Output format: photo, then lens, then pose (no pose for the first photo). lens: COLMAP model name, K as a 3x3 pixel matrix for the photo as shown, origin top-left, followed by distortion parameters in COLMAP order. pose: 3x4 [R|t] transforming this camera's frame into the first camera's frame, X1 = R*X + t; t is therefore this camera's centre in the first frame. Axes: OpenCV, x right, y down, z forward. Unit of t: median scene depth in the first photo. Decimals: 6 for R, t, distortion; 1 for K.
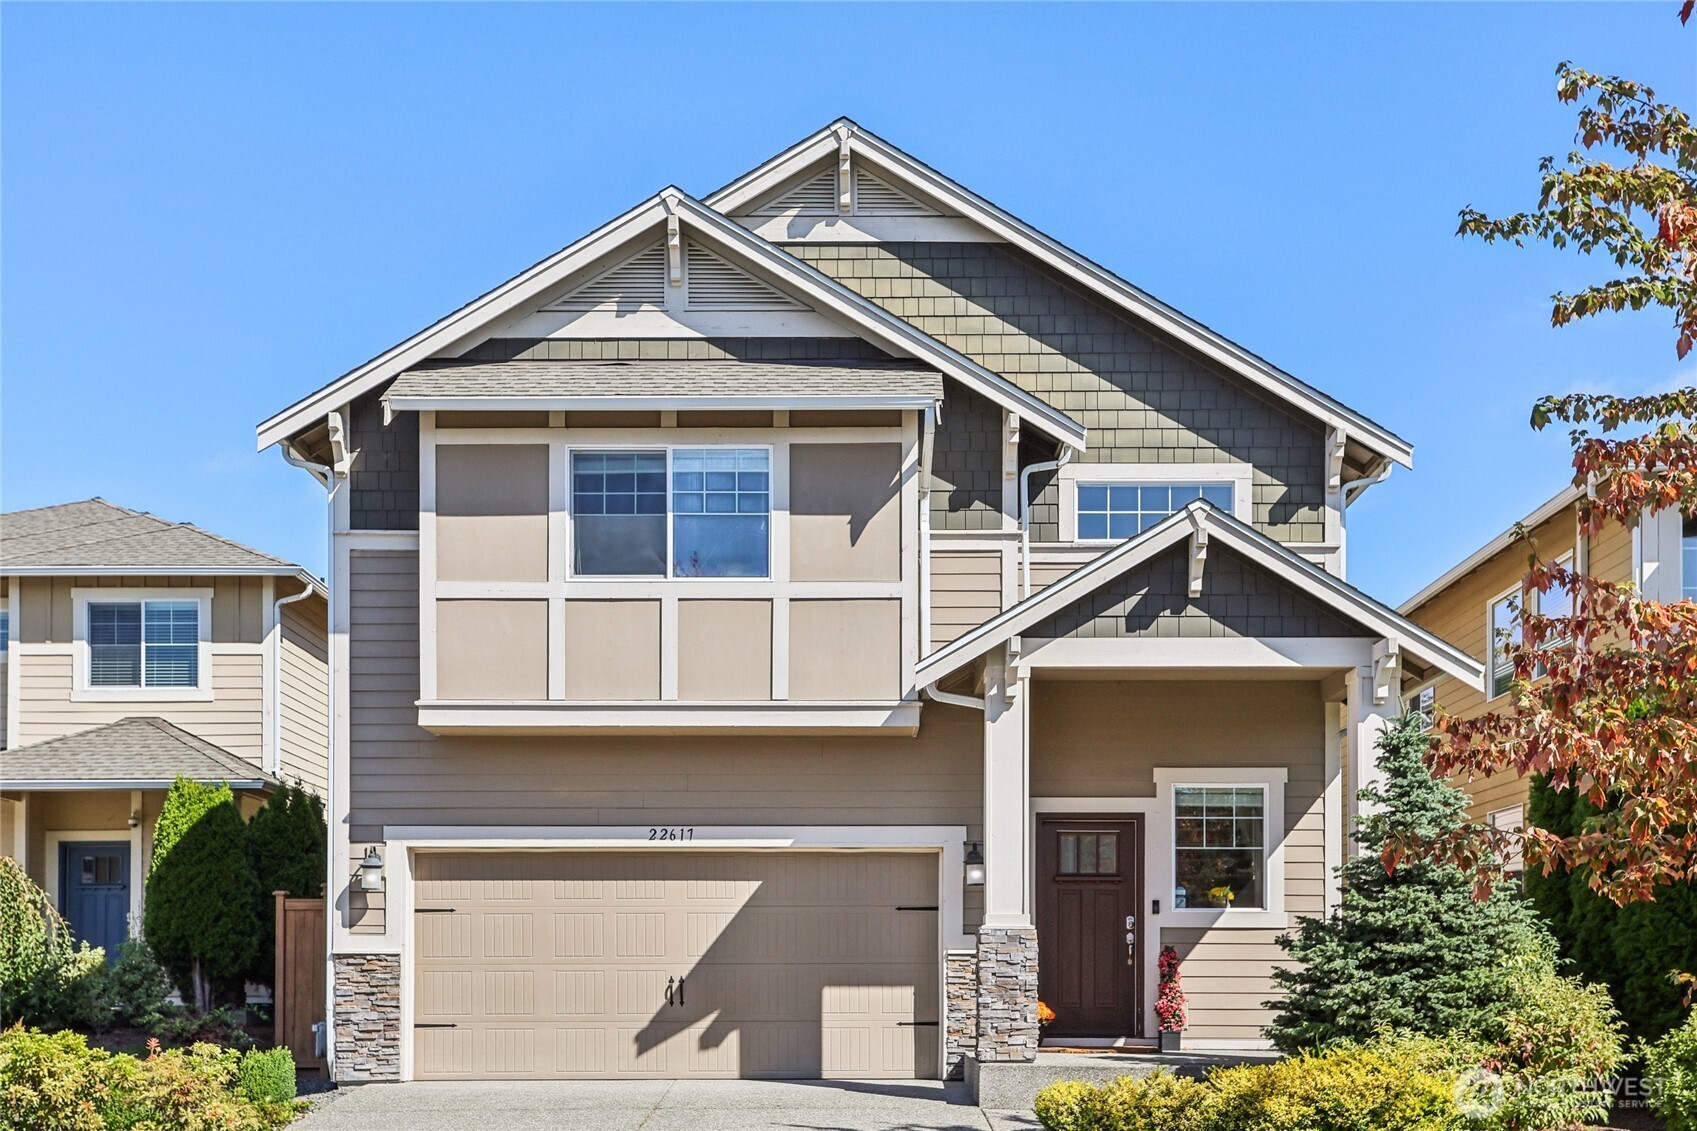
lens RADIAL K [[1955.6, 0, 848.6], [0, 1955.6, 580.6], [0, 0, 1]] dist [0.005555, -0.005130]
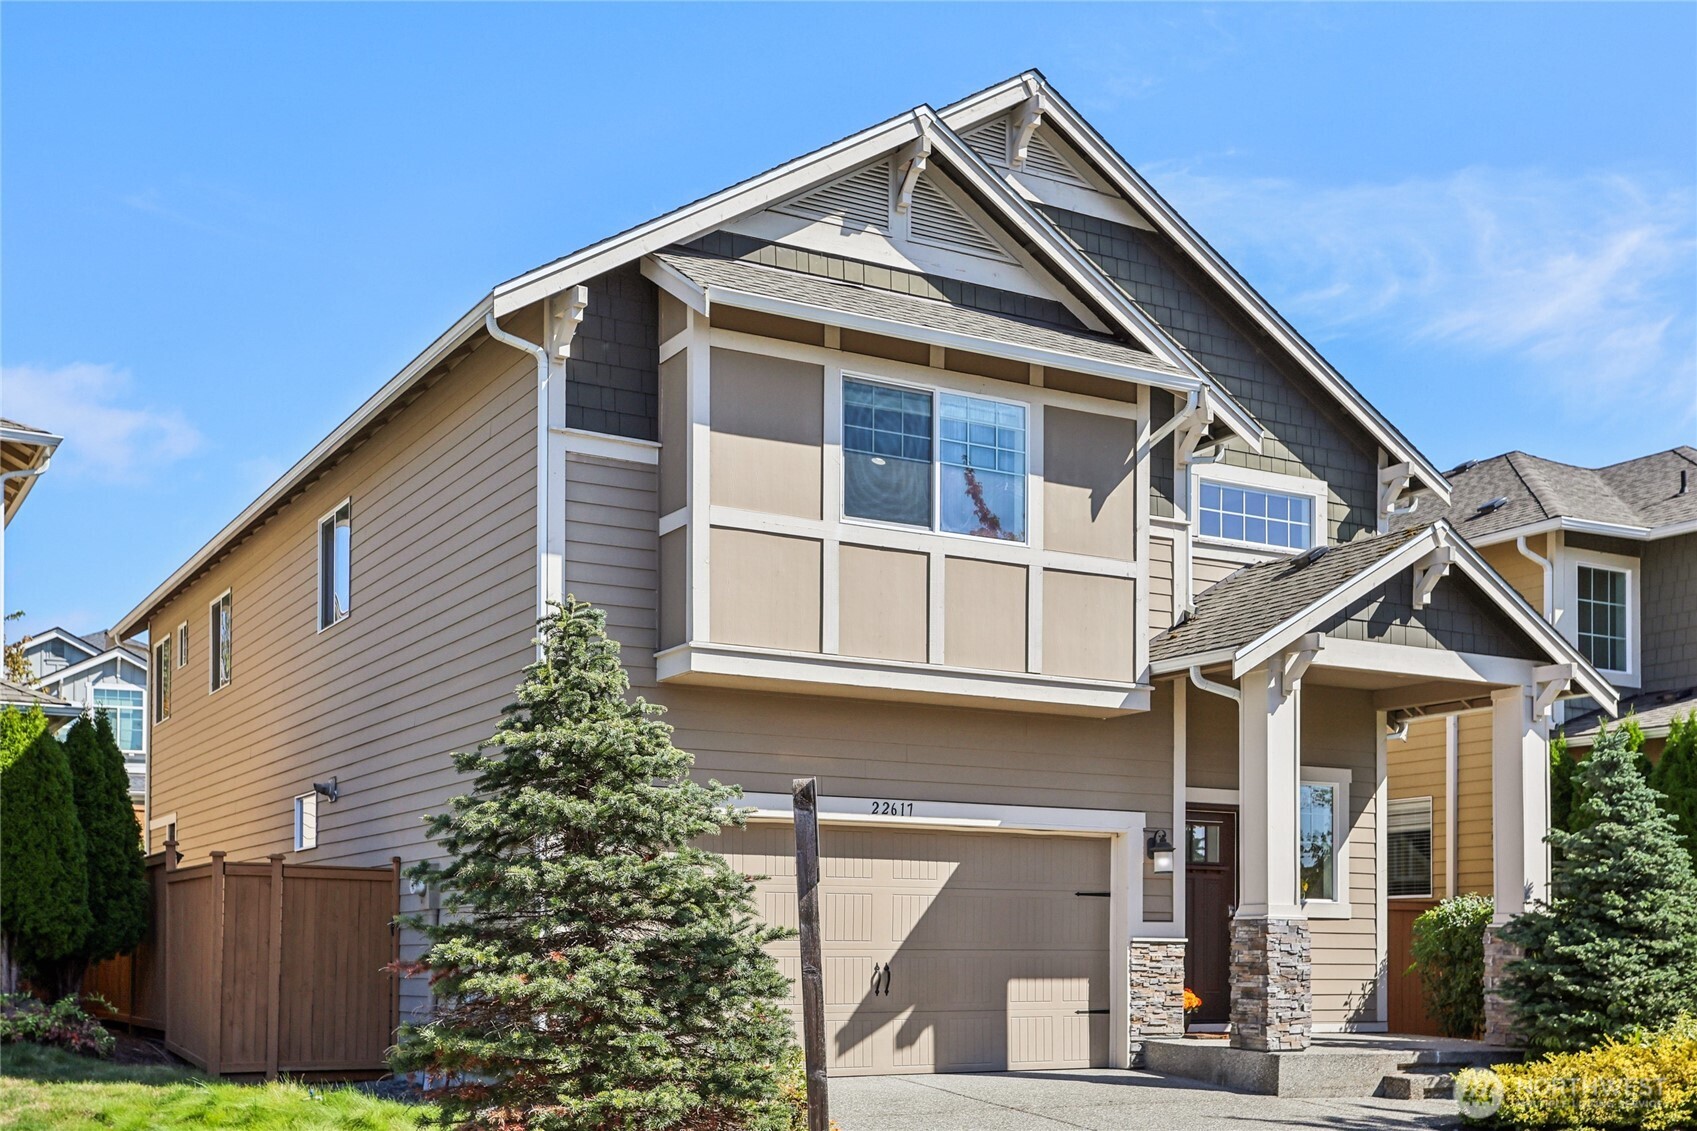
lens RADIAL K [[1958.5, 0, 848.5], [0, 1958.5, 565.5], [0, 0, 1]] dist [-0.000878, 0.077882]
pose [[0.854144, 0.103804, 0.509571, -0.587615], [-0.109449, 0.993811, -0.018989, 0.036070], [-0.508389, -0.039552, 0.860219, 0.225363]]
